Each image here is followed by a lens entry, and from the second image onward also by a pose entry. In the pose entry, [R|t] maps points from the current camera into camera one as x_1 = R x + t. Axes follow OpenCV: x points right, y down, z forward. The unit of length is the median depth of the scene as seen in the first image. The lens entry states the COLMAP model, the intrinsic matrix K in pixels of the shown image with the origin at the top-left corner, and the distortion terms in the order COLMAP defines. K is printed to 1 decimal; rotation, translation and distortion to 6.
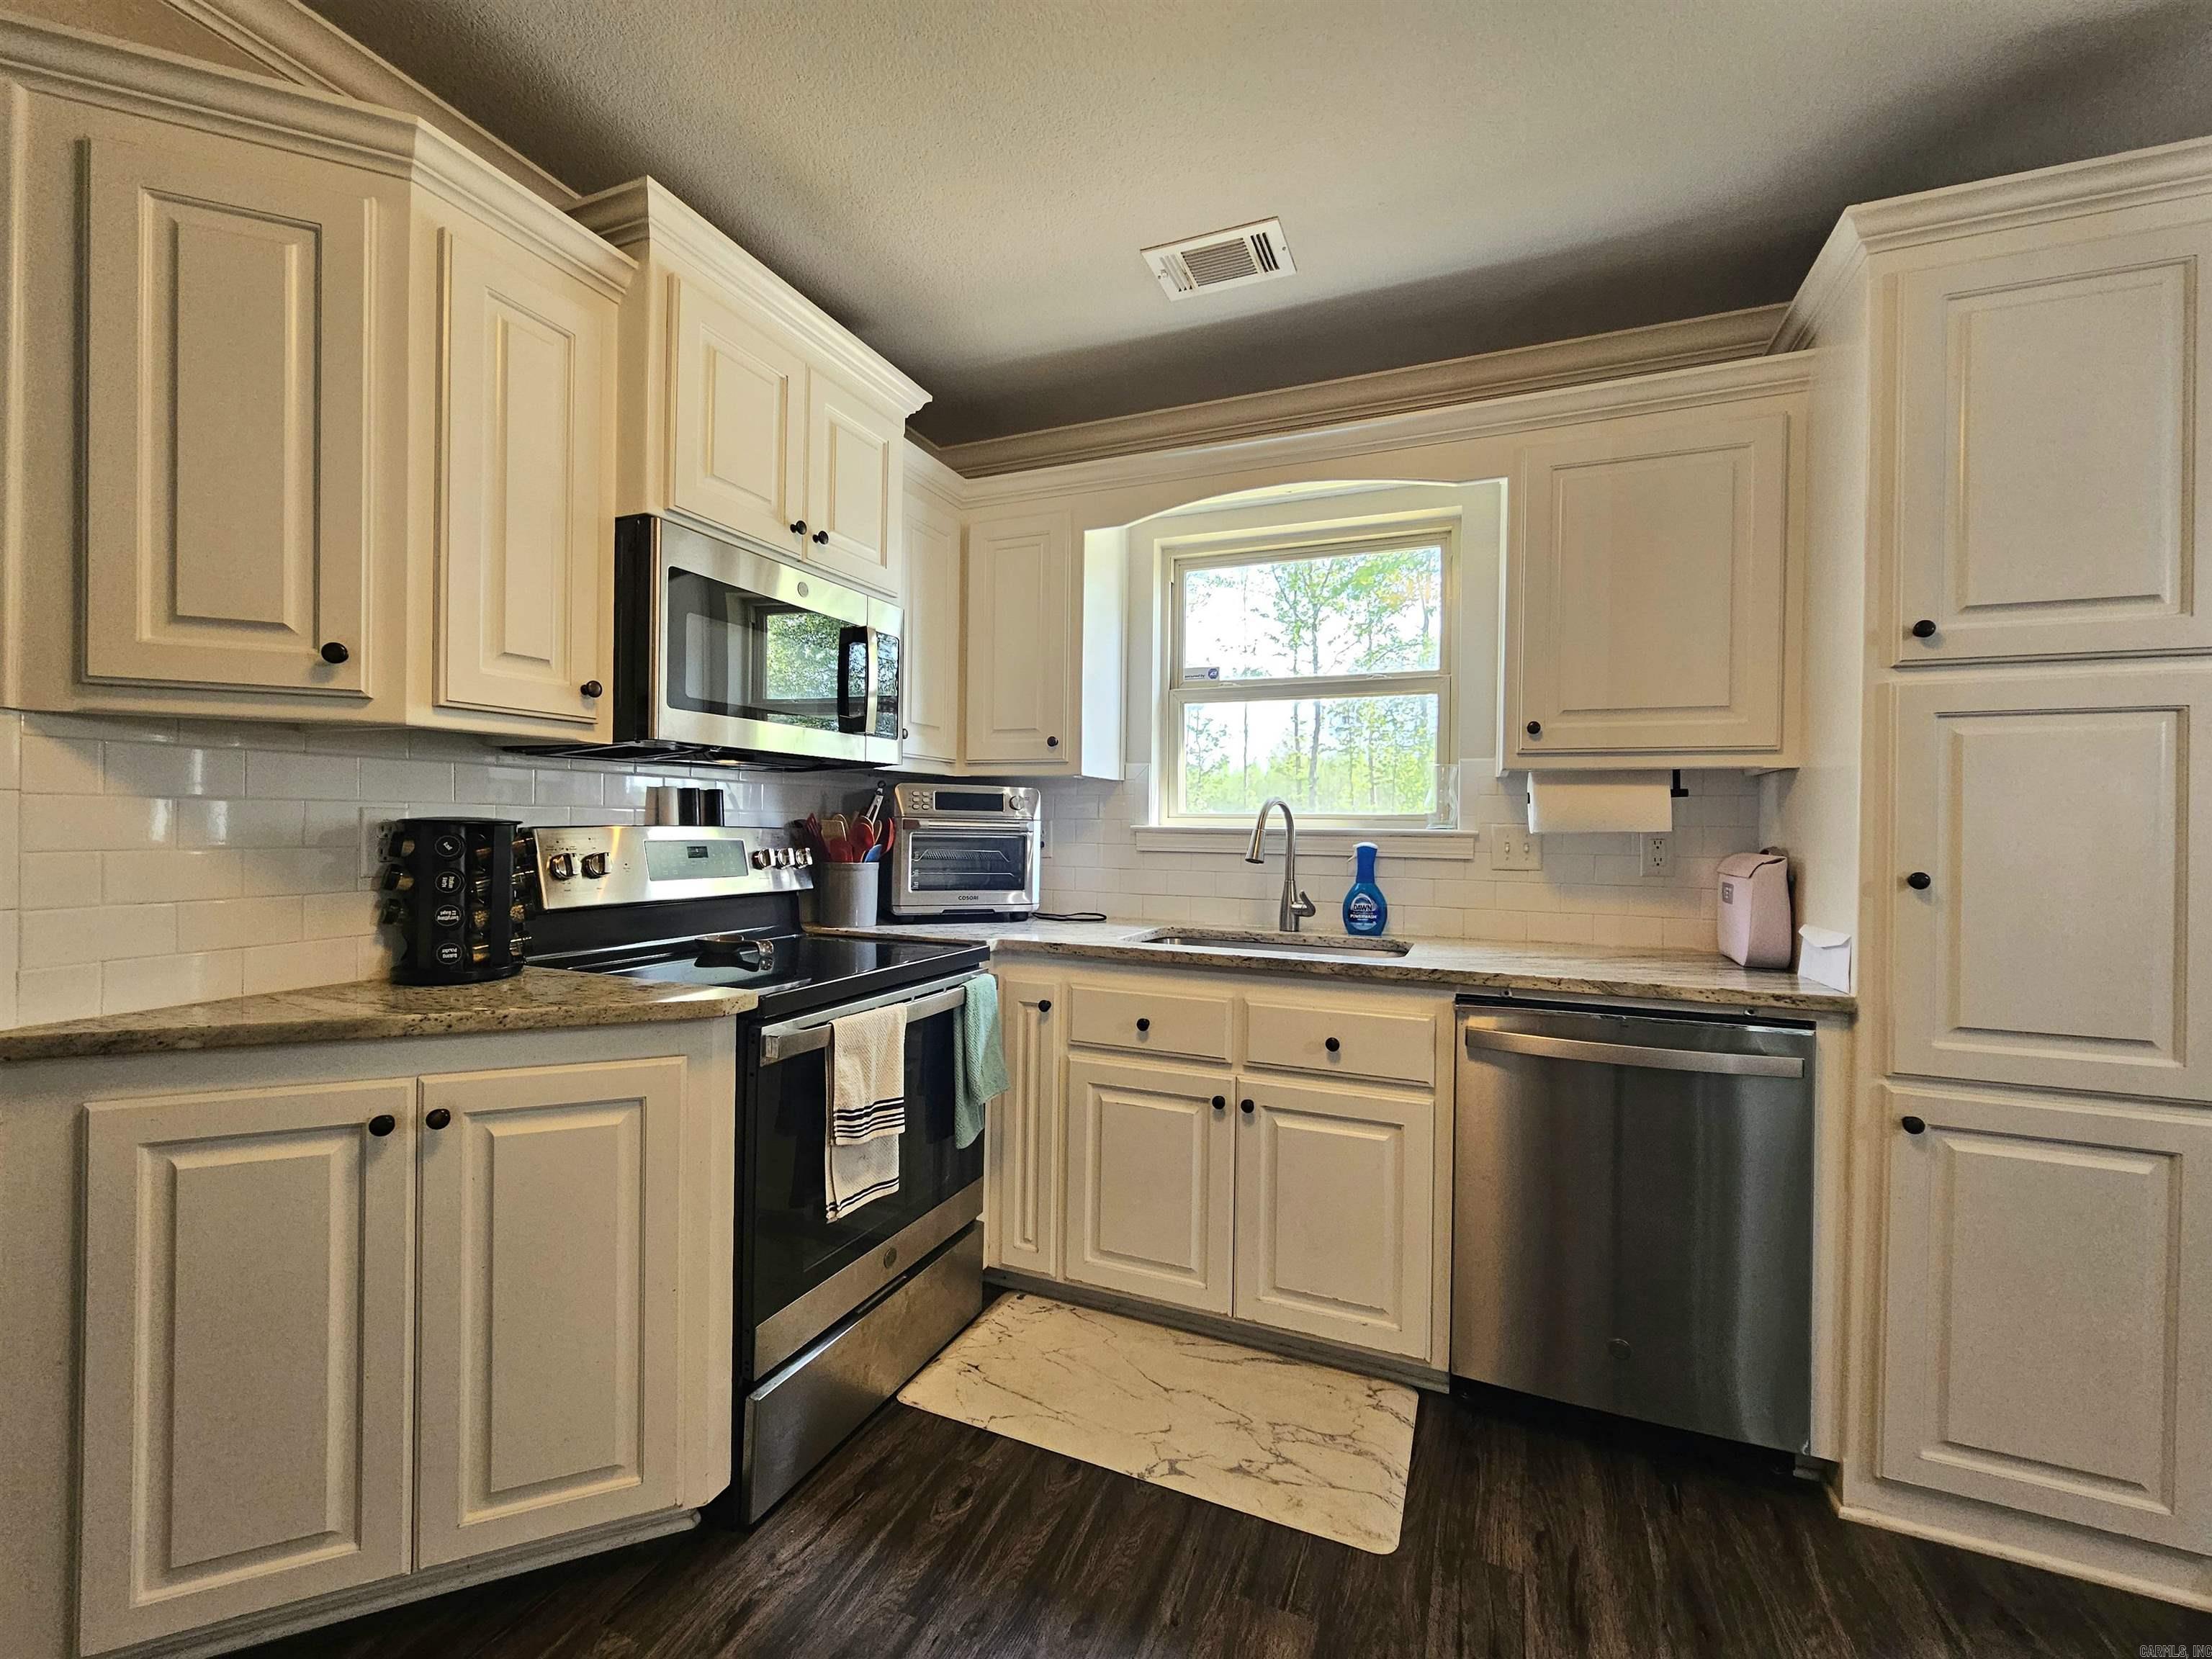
lens RADIAL K [[910.3, 0, 1107.8], [0, 910.3, 828.2], [0, 0, 1]] dist [-0.004755, 0.001248]
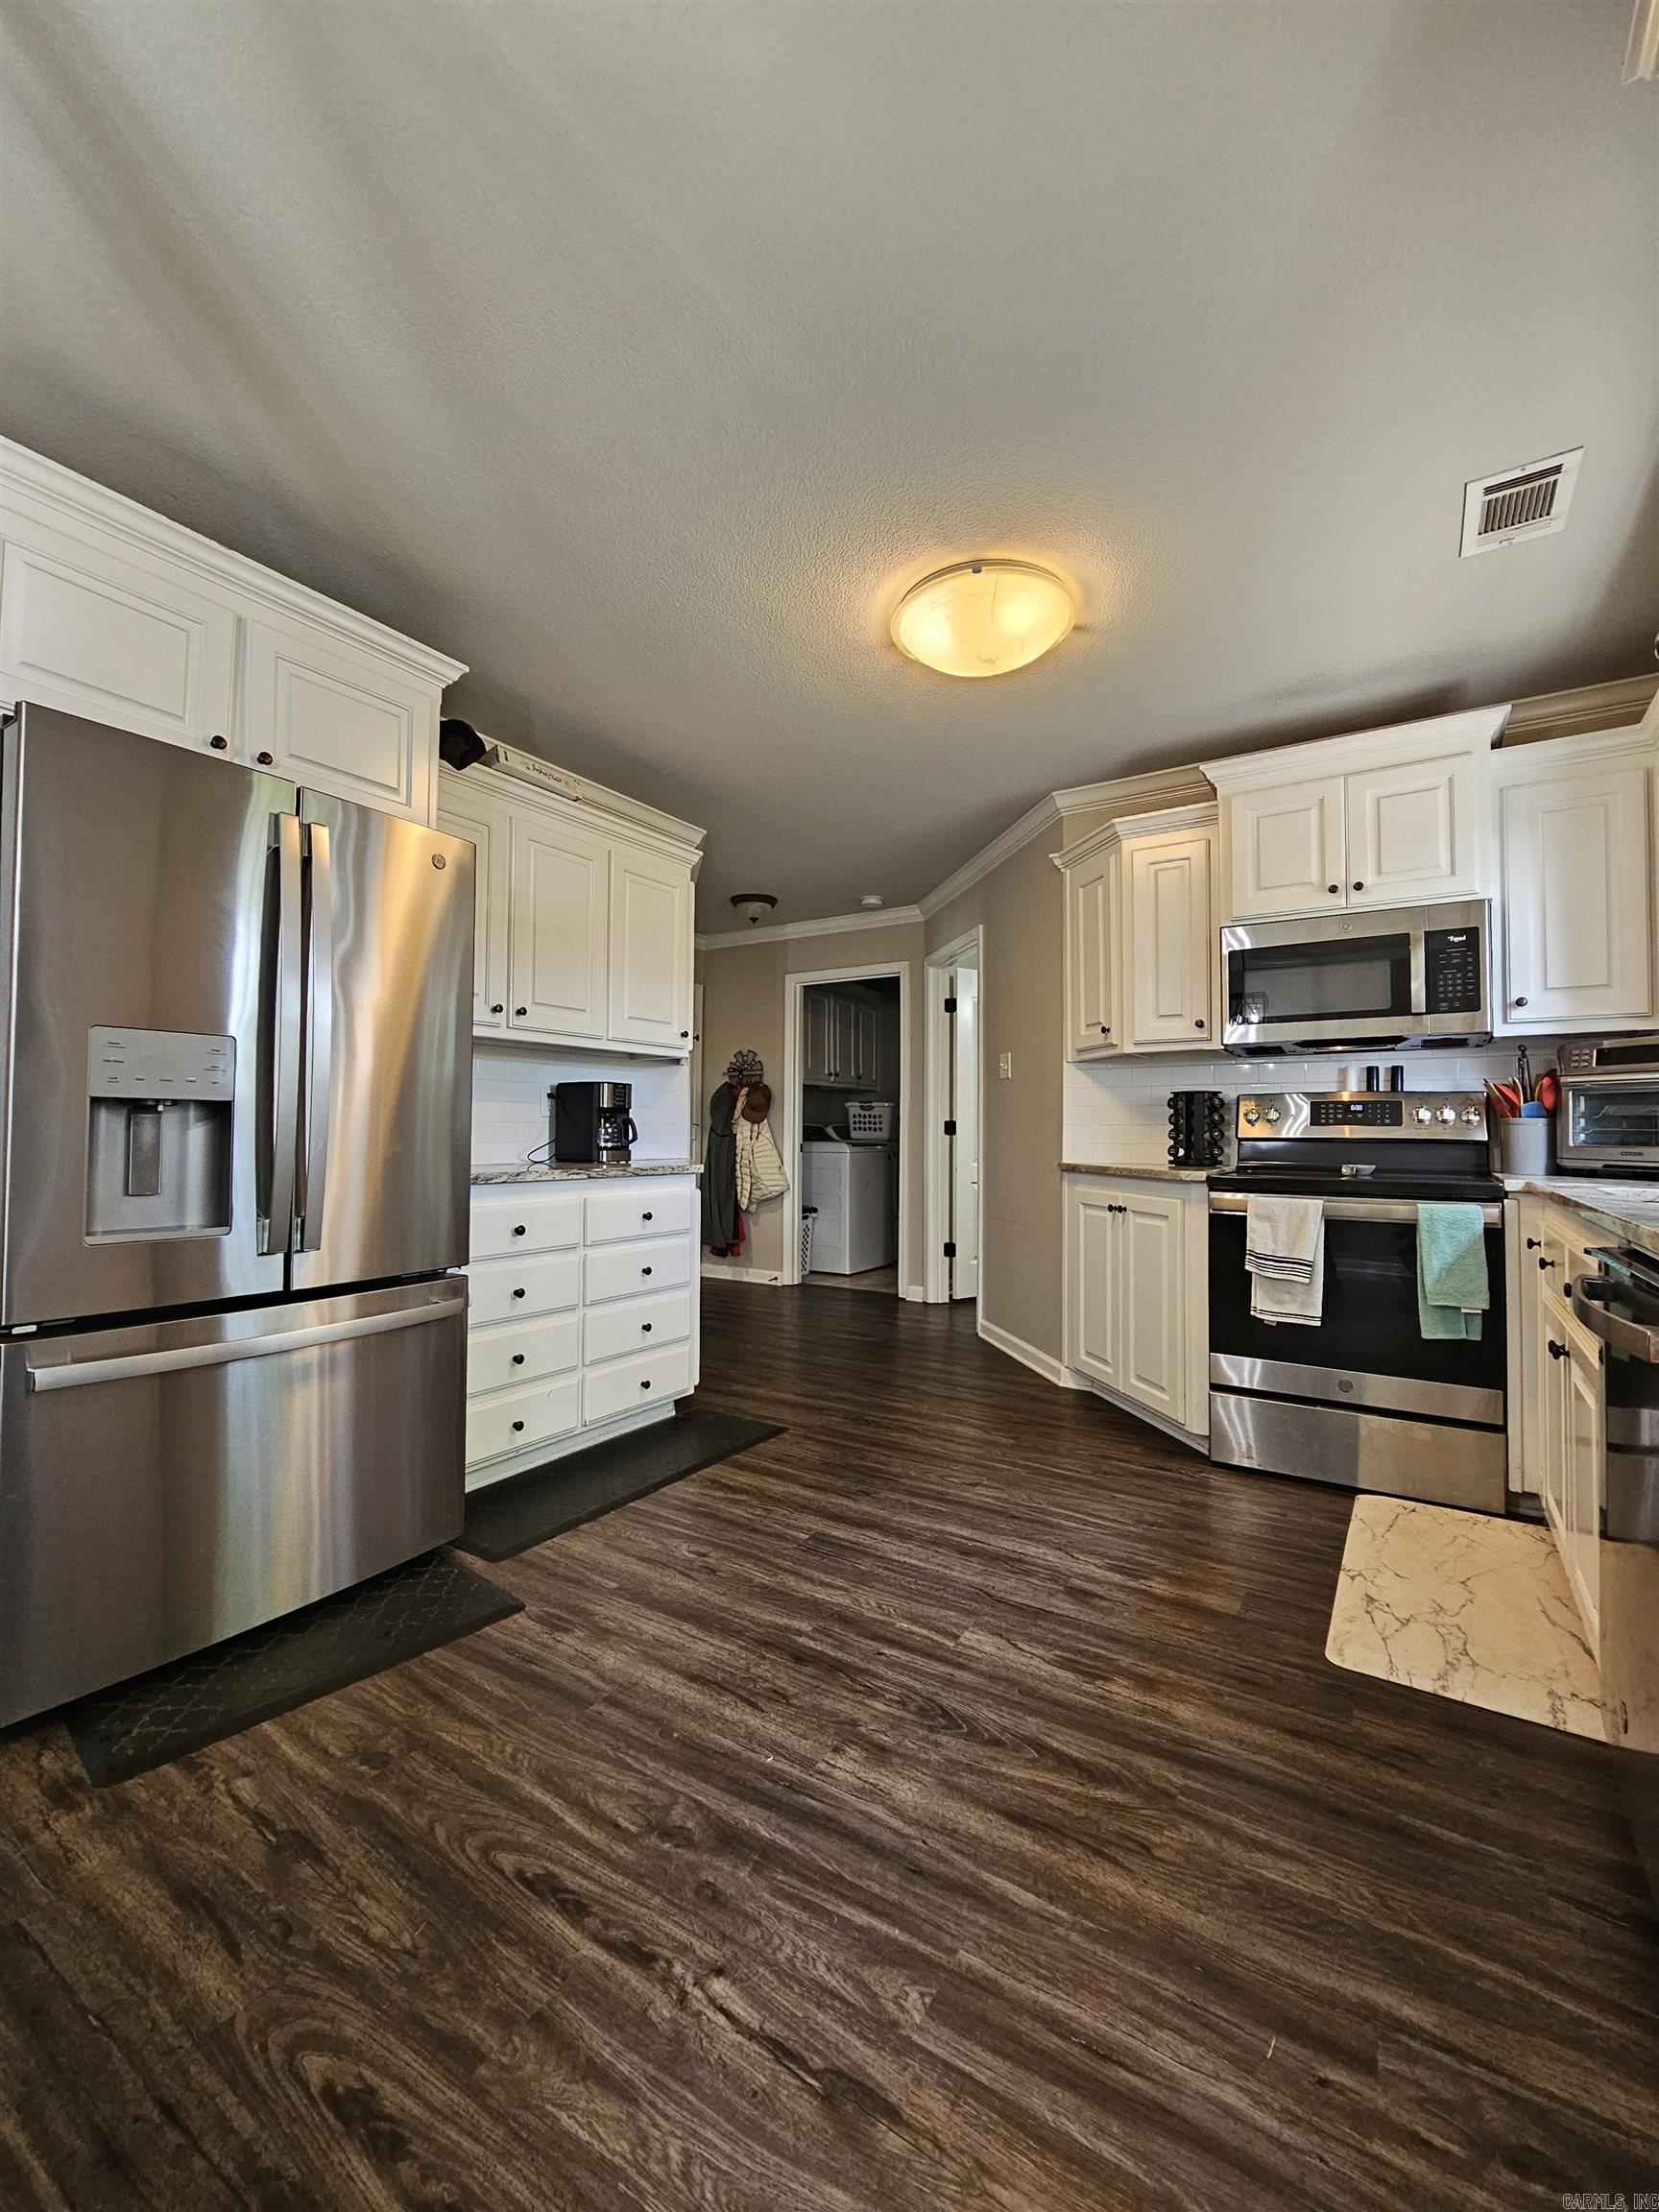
lens RADIAL K [[910.3, 0, 832.0], [0, 910.3, 1108.3], [0, 0, 1]] dist [-0.004755, 0.001248]
pose [[-0.173071, -0.043416, -0.983952, 1.437857], [-0.012415, 0.999045, -0.041898, 0.119585], [0.984831, 0.004965, -0.173445, 0.496629]]
